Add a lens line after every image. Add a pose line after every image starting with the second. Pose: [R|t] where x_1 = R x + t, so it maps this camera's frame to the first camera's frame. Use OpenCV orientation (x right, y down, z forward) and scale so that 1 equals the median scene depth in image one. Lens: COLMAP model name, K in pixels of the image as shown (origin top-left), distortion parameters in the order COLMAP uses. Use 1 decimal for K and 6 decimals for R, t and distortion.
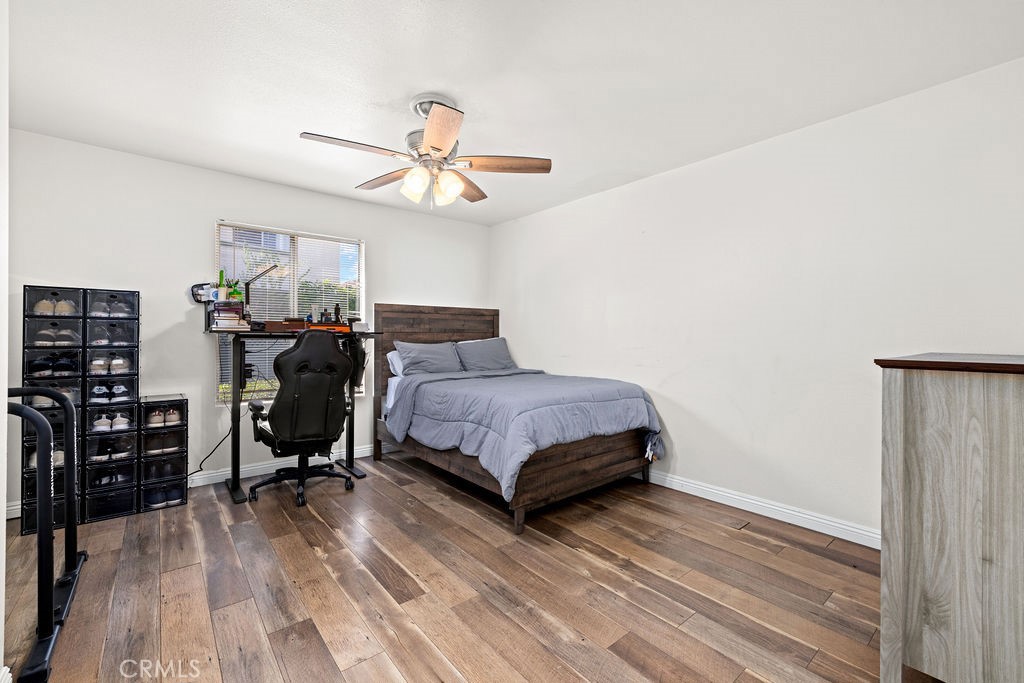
lens RADIAL K [[434.6, 0, 514.9], [0, 434.6, 335.9], [0, 0, 1]] dist [-0.001743, 0.000073]
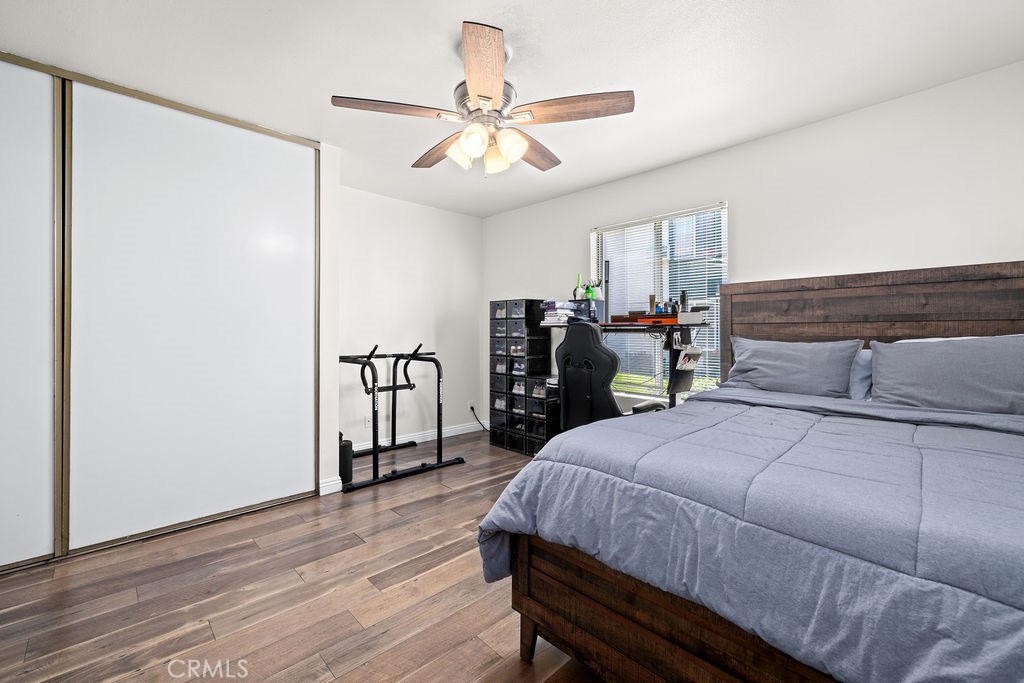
lens RADIAL K [[434.6, 0, 508.4], [0, 434.6, 340.7], [0, 0, 1]] dist [-0.001743, 0.000073]
pose [[0.053161, 0.015115, -0.998472, 0.585144], [-0.003952, 0.999881, 0.014926, 0.014481], [0.998578, 0.003152, 0.053214, 0.935449]]
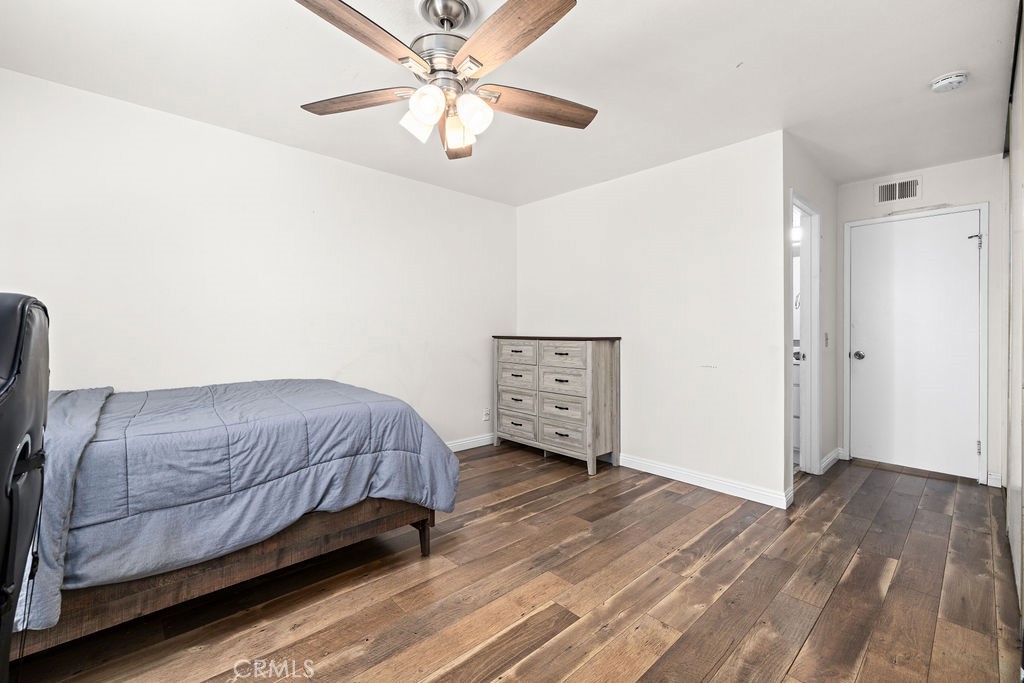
lens RADIAL K [[434.6, 0, 513.5], [0, 434.6, 330.4], [0, 0, 1]] dist [-0.001743, 0.000073]
pose [[-0.051131, -0.011994, 0.998620, -0.848692], [-0.001123, 0.999928, 0.011952, 0.000534], [-0.998691, -0.000510, -0.051141, 0.863591]]
